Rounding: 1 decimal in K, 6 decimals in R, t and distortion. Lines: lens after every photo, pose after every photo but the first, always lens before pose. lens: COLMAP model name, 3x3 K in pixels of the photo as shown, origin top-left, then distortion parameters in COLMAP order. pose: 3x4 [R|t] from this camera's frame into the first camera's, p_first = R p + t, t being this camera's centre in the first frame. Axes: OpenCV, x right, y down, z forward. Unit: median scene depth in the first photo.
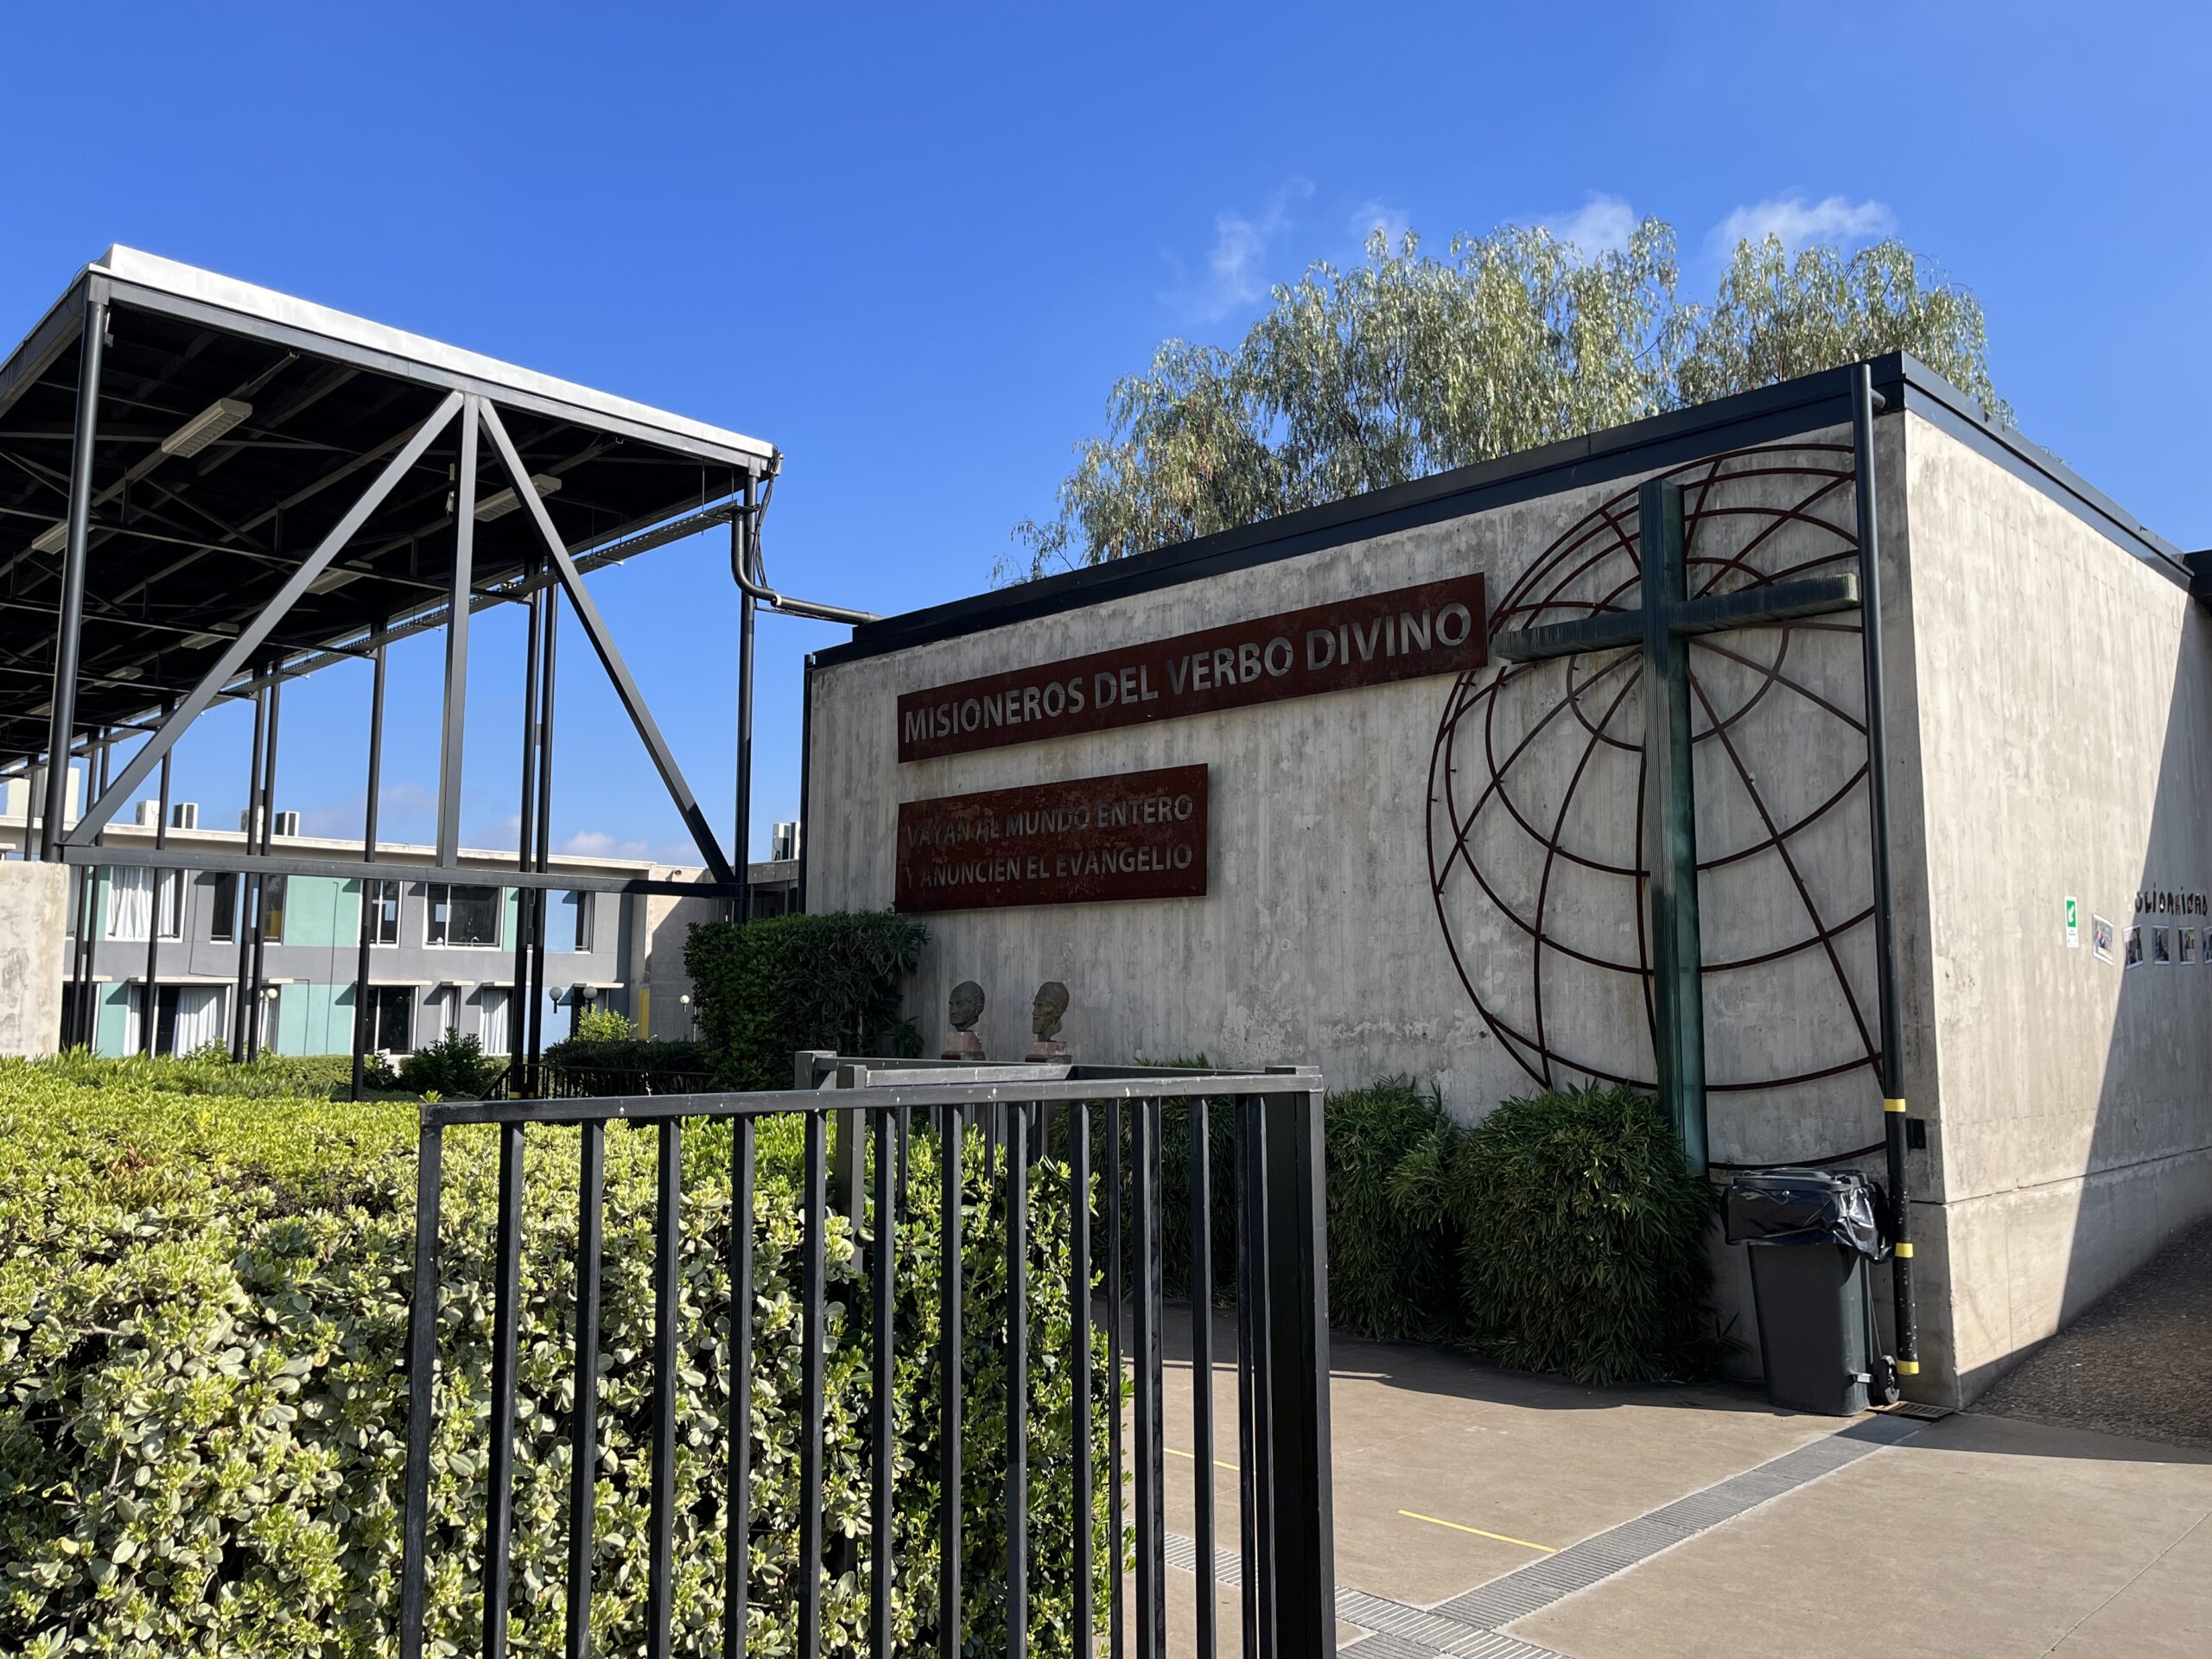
lens RADIAL K [[1661.7, 0, 1095.2], [0, 1661.7, 803.4], [0, 0, 1]] dist [0.082247, -0.111450]
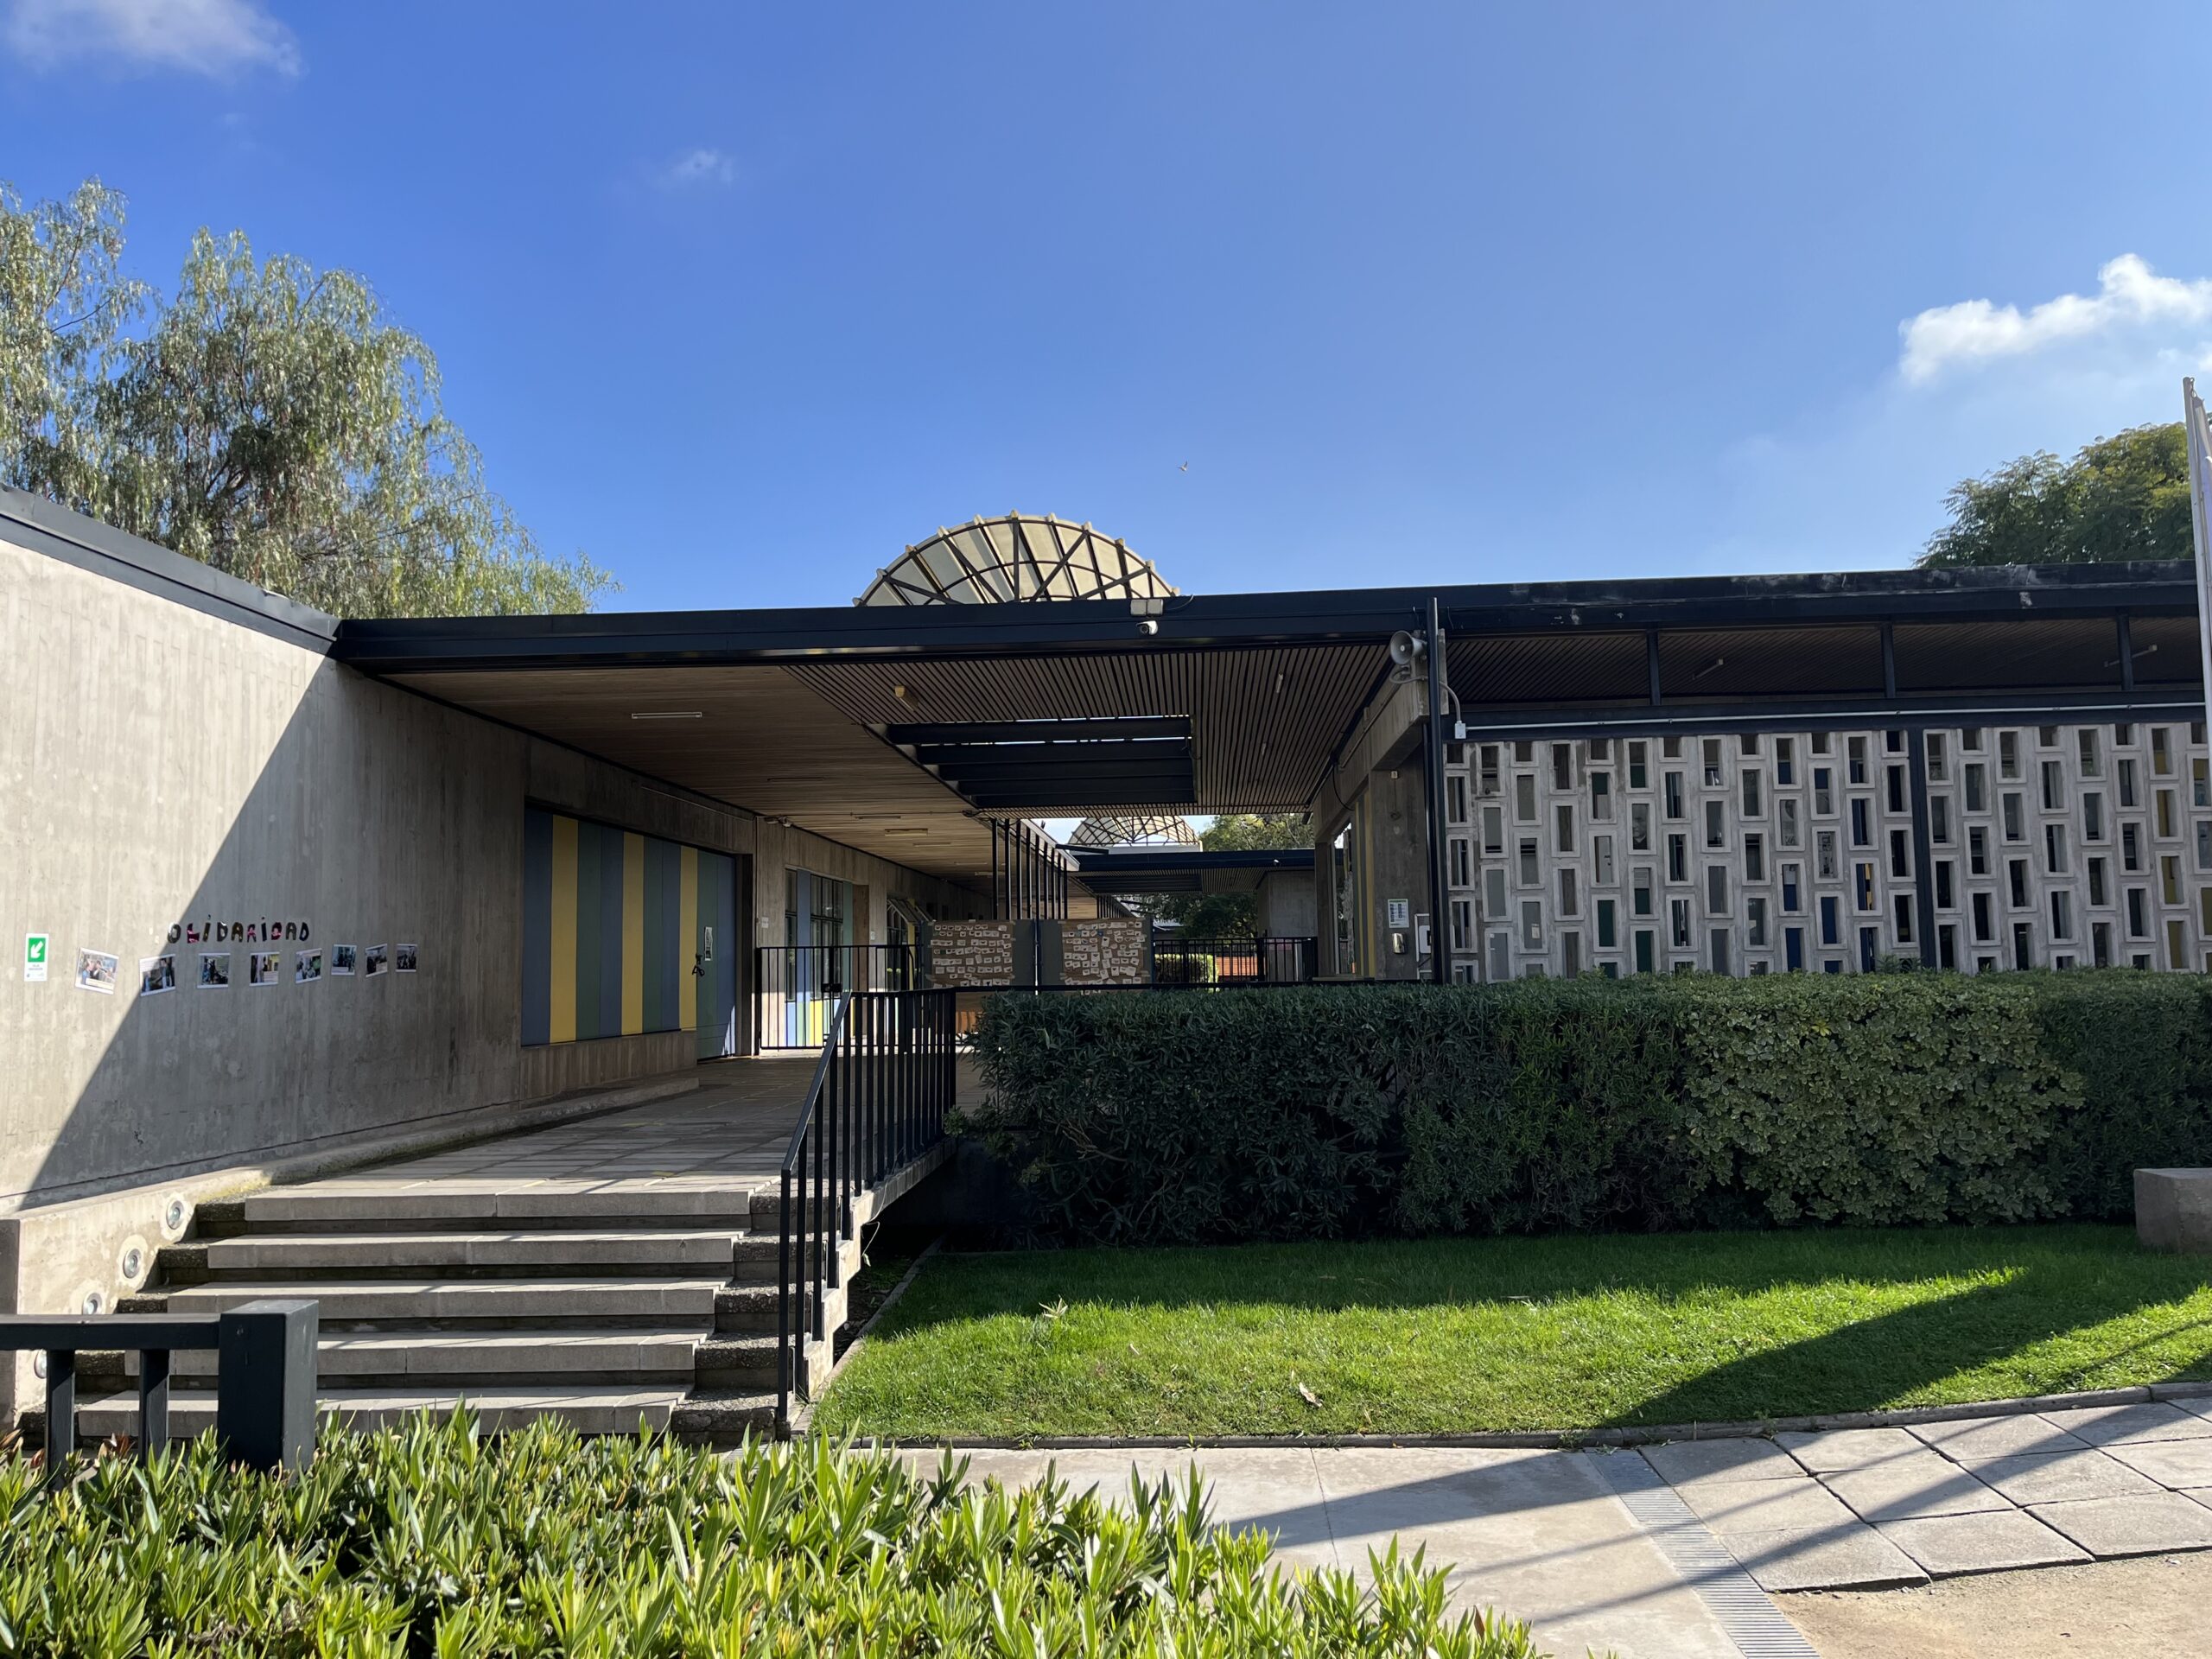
lens RADIAL K [[1661.7, 0, 1095.2], [0, 1661.7, 803.4], [0, 0, 1]] dist [0.082247, -0.111450]
pose [[0.752400, 0.051564, 0.656685, 0.299740], [-0.062448, 0.998025, -0.006816, -0.050393], [-0.655740, -0.035880, 0.754134, -0.202766]]
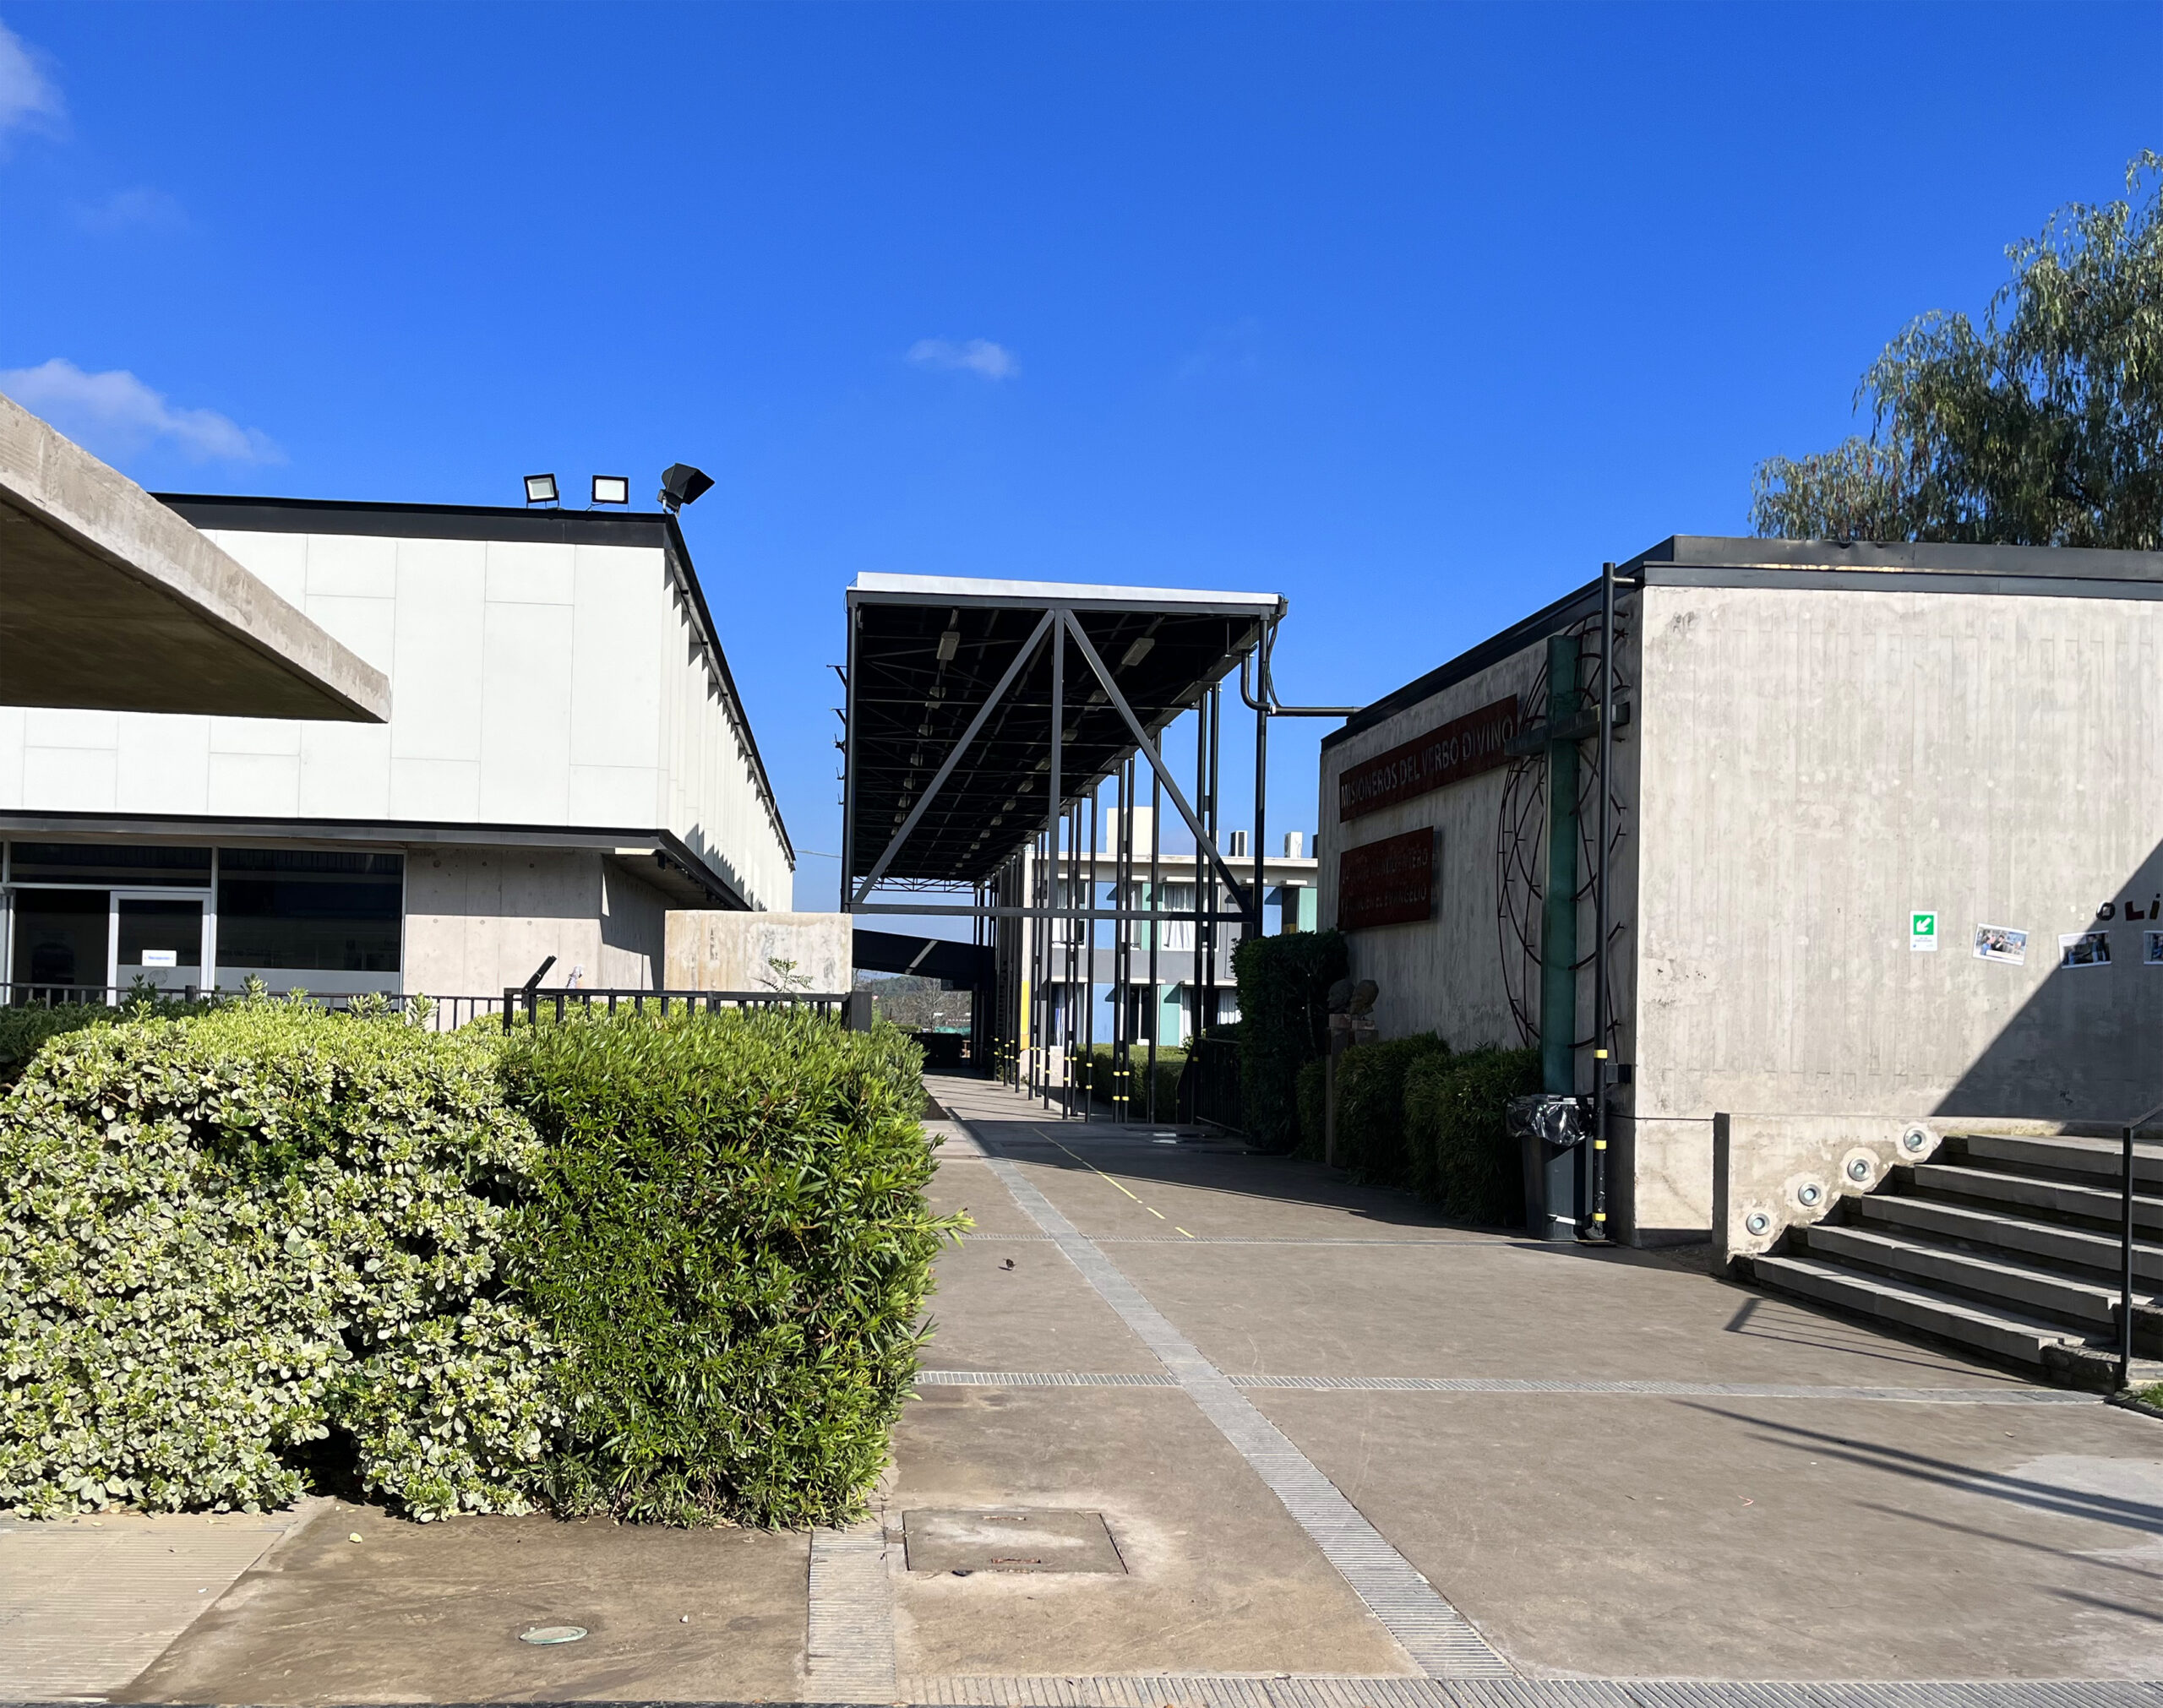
lens RADIAL K [[2270.1, 0, 1081.5], [0, 2270.1, 854.0], [0, 0, 1]] dist [0.055433, -0.000930]
pose [[0.754359, -0.034916, -0.655533, 0.992006], [0.062641, 0.997856, 0.018935, -0.049629], [0.653467, -0.055347, 0.754929, -0.589210]]
